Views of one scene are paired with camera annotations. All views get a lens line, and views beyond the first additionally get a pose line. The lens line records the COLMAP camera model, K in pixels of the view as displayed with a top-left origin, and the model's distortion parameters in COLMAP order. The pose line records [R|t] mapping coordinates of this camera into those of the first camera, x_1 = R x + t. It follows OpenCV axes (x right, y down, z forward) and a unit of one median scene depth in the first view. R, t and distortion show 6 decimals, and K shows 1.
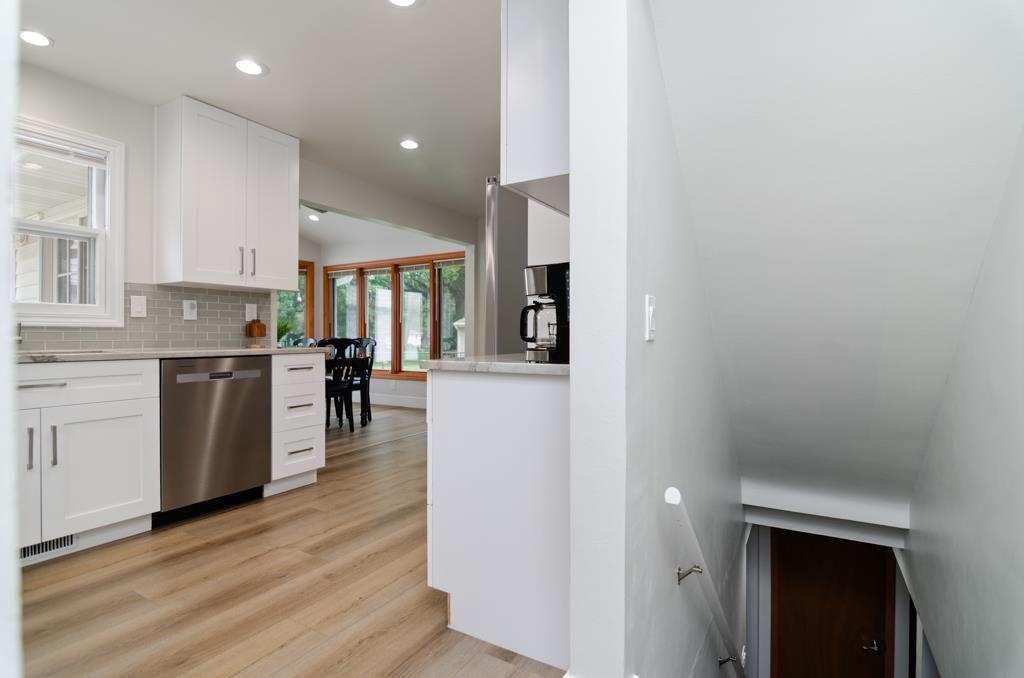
lens RADIAL K [[499.9, 0, 512.0], [0, 499.9, 339.0], [0, 0, 1]] dist [-0.005944, -0.005275]
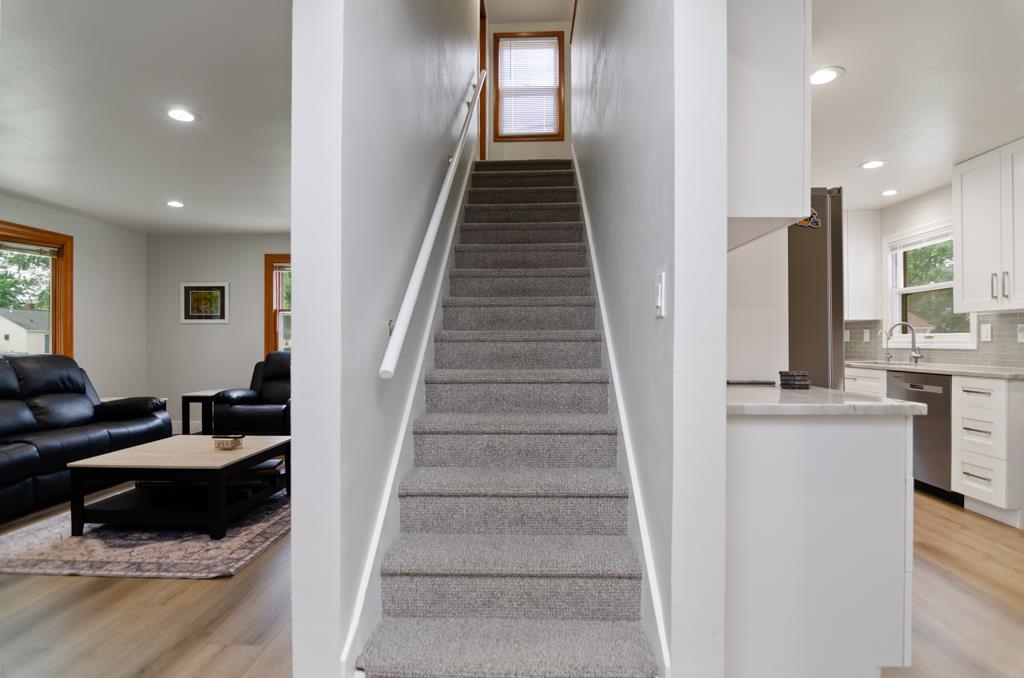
lens RADIAL K [[499.9, 0, 512.0], [0, 499.9, 339.0], [0, 0, 1]] dist [-0.005944, -0.005275]
pose [[-0.875343, -0.004488, -0.483482, 0.834495], [-0.005016, 0.999987, -0.000200, -0.040006], [0.483477, 0.002250, -0.875354, 1.398091]]
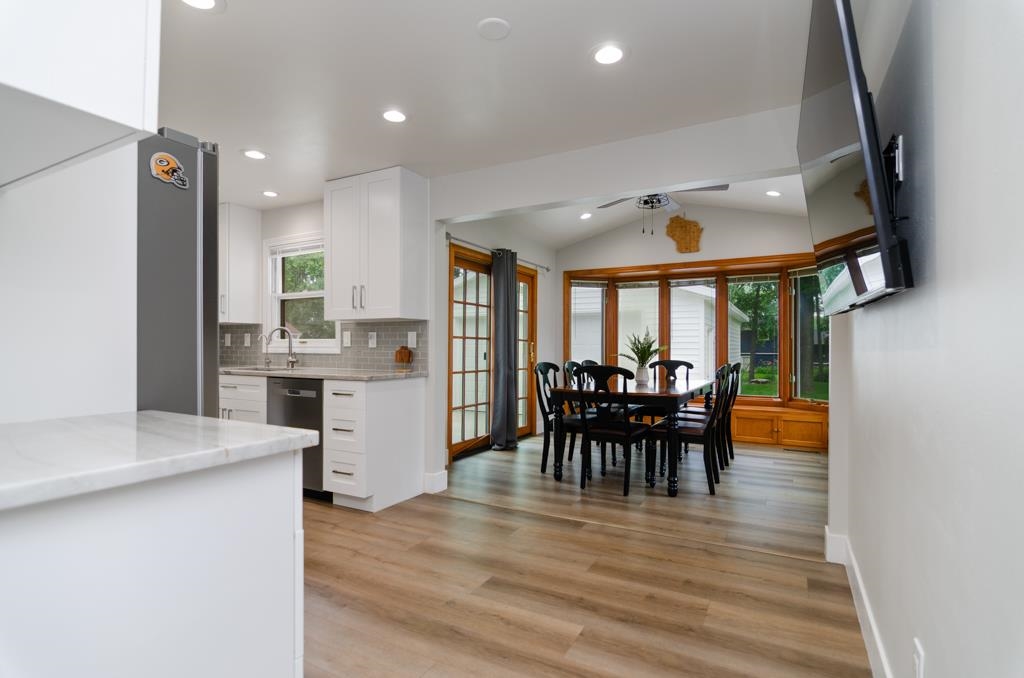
lens RADIAL K [[502.2, 0, 515.6], [0, 502.2, 346.4], [0, 0, 1]] dist [0.000246, -0.000480]
pose [[0.043035, -0.001766, -0.999072, 0.643976], [-0.010154, 0.999946, -0.002205, -0.042558], [0.999022, 0.010239, 0.043015, 1.307750]]
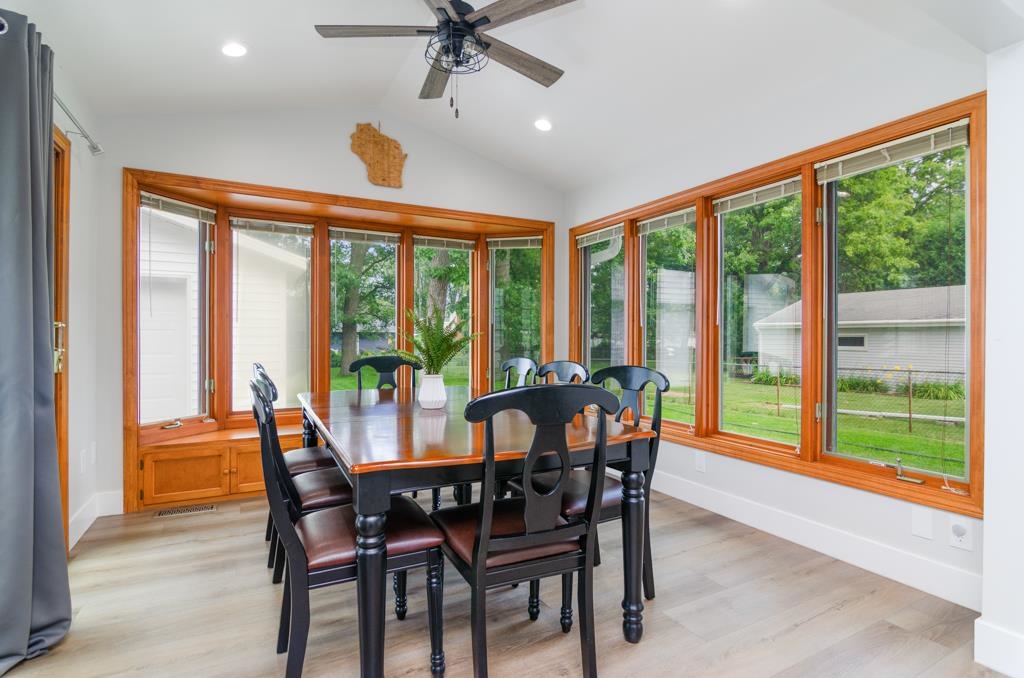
lens RADIAL K [[499.0, 0, 512.5], [0, 499.0, 336.9], [0, 0, 1]] dist [-0.010577, -0.001681]
pose [[0.857316, 0.005251, -0.514764, -0.337728], [-0.008344, 0.999958, -0.003696, -0.042781], [0.514723, 0.007464, 0.857324, 1.167096]]
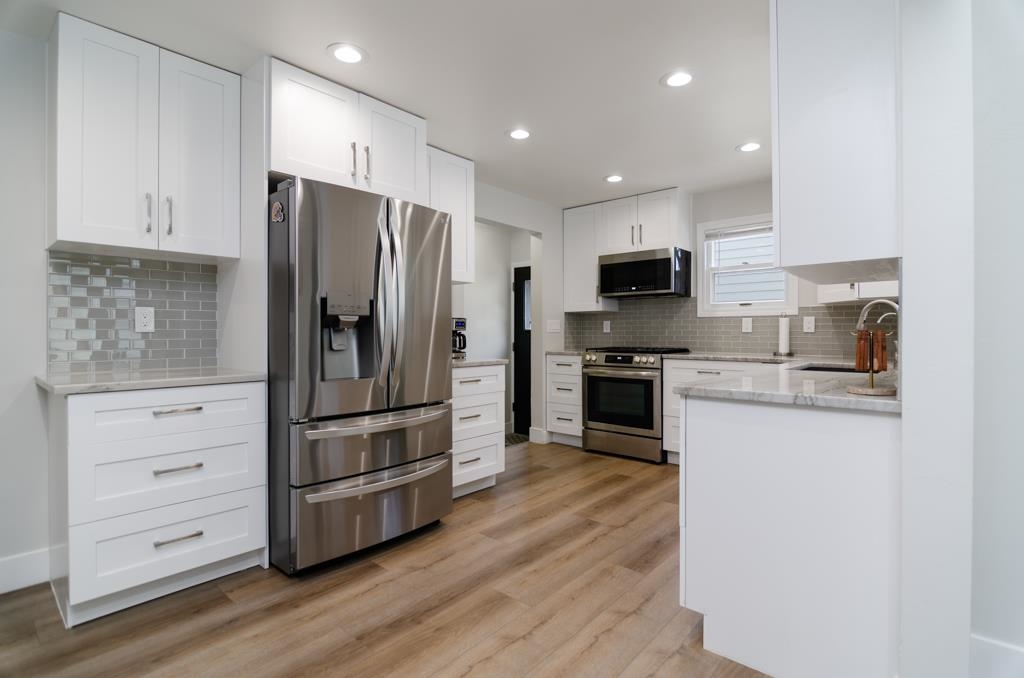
lens RADIAL K [[493.8, 0, 512.7], [0, 493.8, 334.8], [0, 0, 1]] dist [-0.009813, -0.001027]
pose [[-0.984141, -0.001224, 0.177385, -0.305117], [0.000854, 0.999932, 0.011636, -0.044841], [-0.177387, 0.011603, -0.984073, 1.623028]]
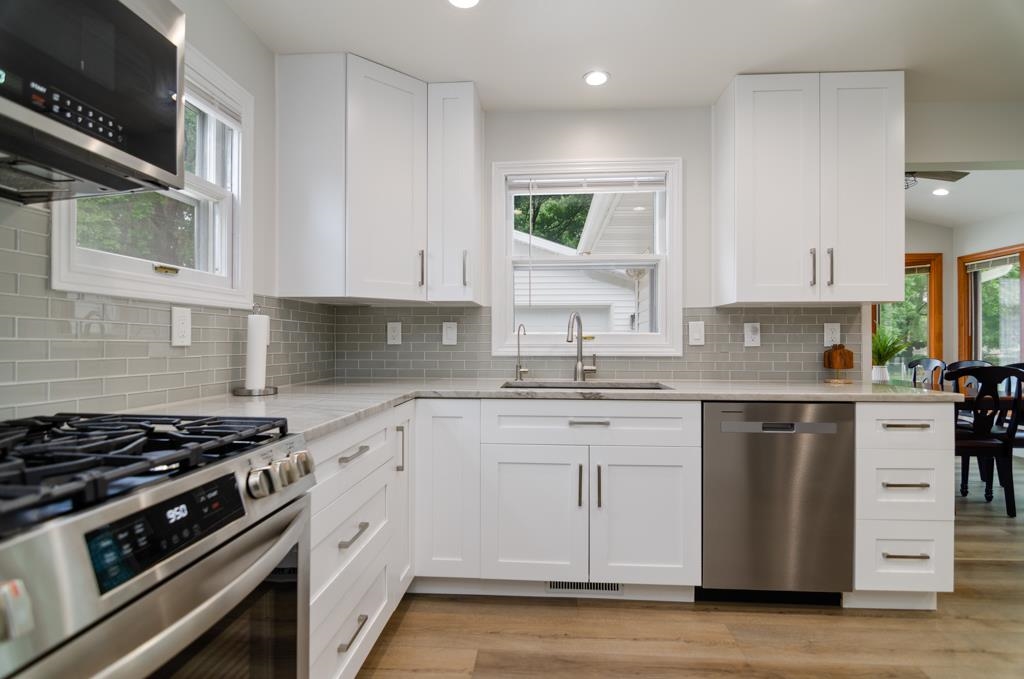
lens RADIAL K [[499.0, 0, 512.5], [0, 499.0, 337.4], [0, 0, 1]] dist [-0.010577, -0.001681]
pose [[0.453815, -0.006827, -0.891070, -0.090324], [-0.007606, 0.999905, -0.011534, -0.041164], [0.891064, 0.012012, 0.453719, 0.269879]]
